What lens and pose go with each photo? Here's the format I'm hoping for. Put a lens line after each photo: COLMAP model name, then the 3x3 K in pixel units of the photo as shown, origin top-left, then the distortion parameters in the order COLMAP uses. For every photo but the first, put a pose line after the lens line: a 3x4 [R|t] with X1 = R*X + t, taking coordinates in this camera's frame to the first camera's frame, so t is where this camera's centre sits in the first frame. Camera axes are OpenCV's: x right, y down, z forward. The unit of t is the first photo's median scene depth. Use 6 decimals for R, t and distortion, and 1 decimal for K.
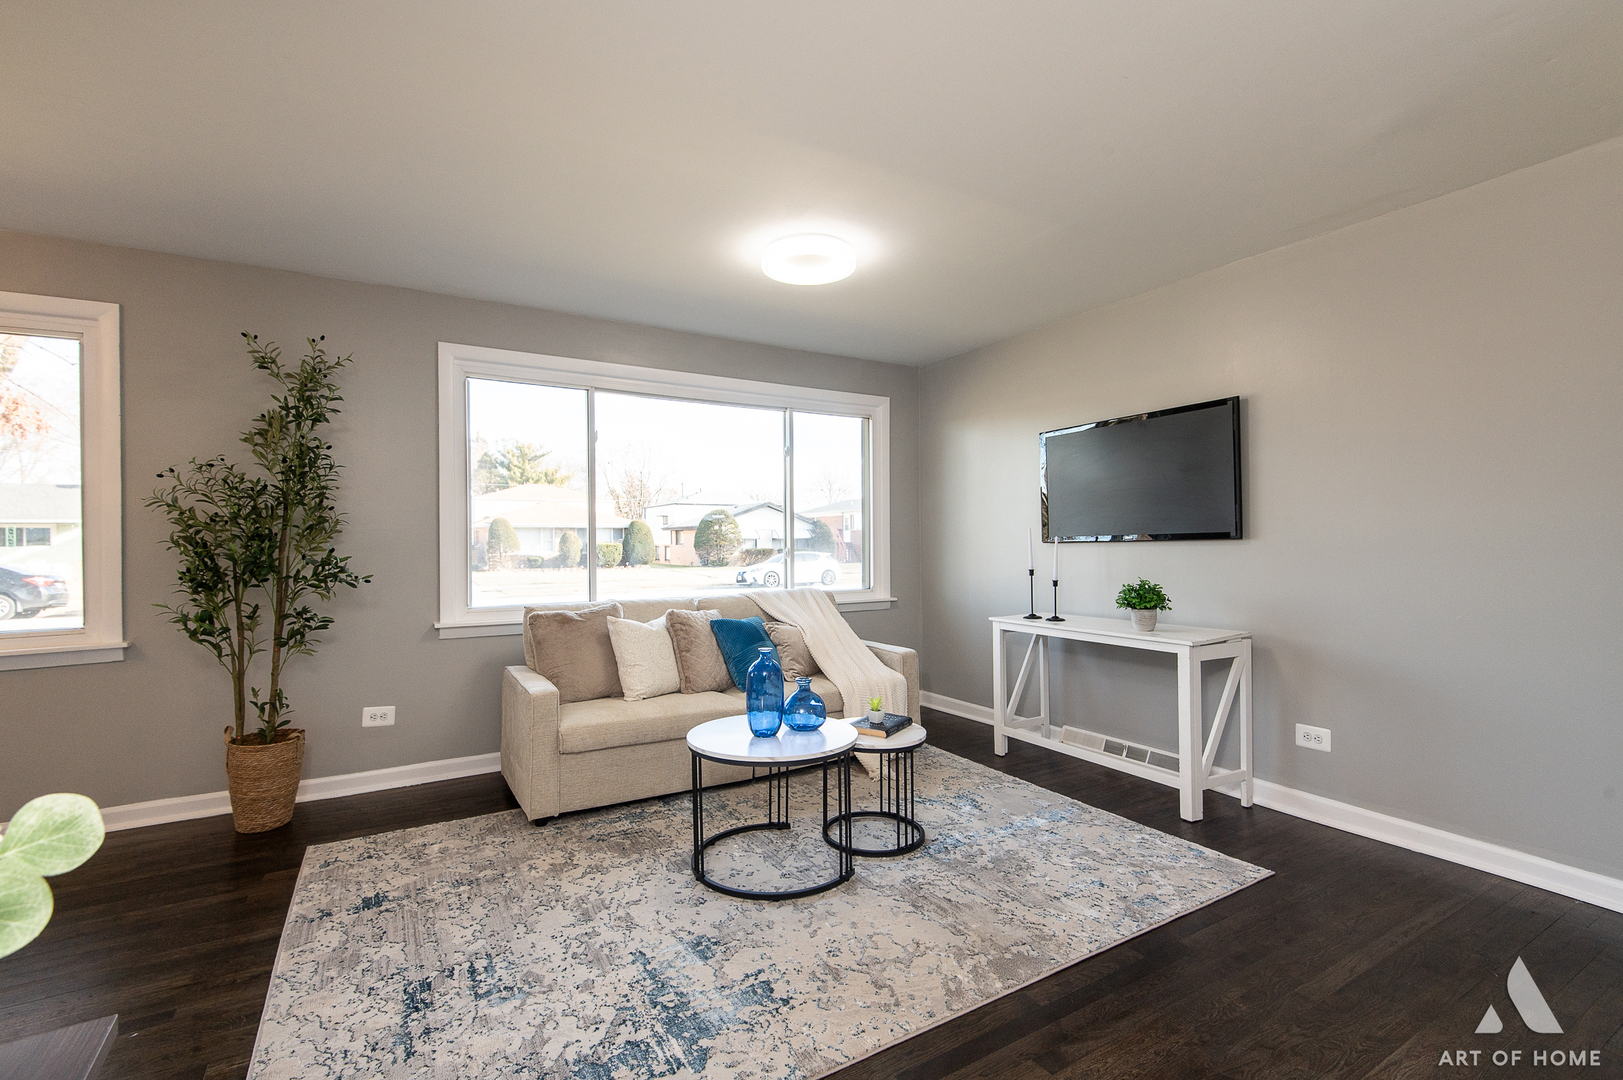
lens RADIAL K [[730.3, 0, 810.6], [0, 730.3, 544.4], [0, 0, 1]] dist [0.053107, -0.032810]
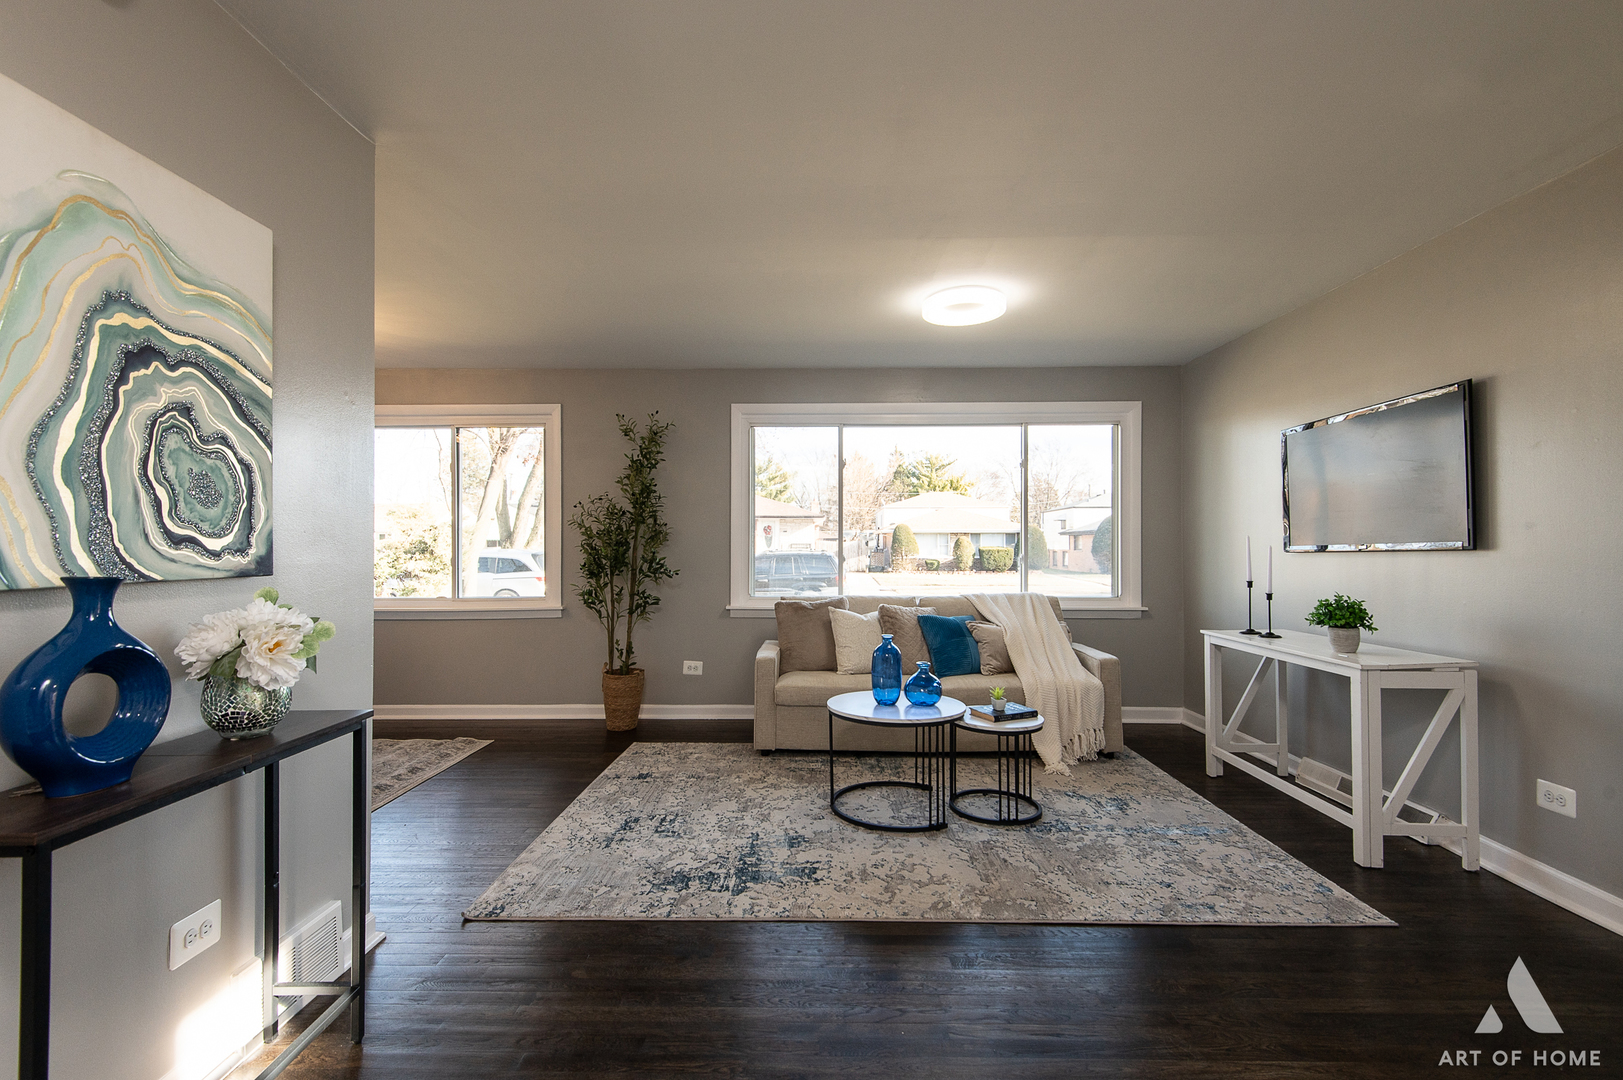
lens RADIAL K [[740.1, 0, 813.7], [0, 740.1, 546.9], [0, 0, 1]] dist [0.055802, -0.025650]
pose [[0.852200, 0.005843, -0.523184, 0.418593], [-0.007281, 0.999973, -0.000693, -0.005160], [0.523166, 0.004400, 0.852219, -0.122381]]
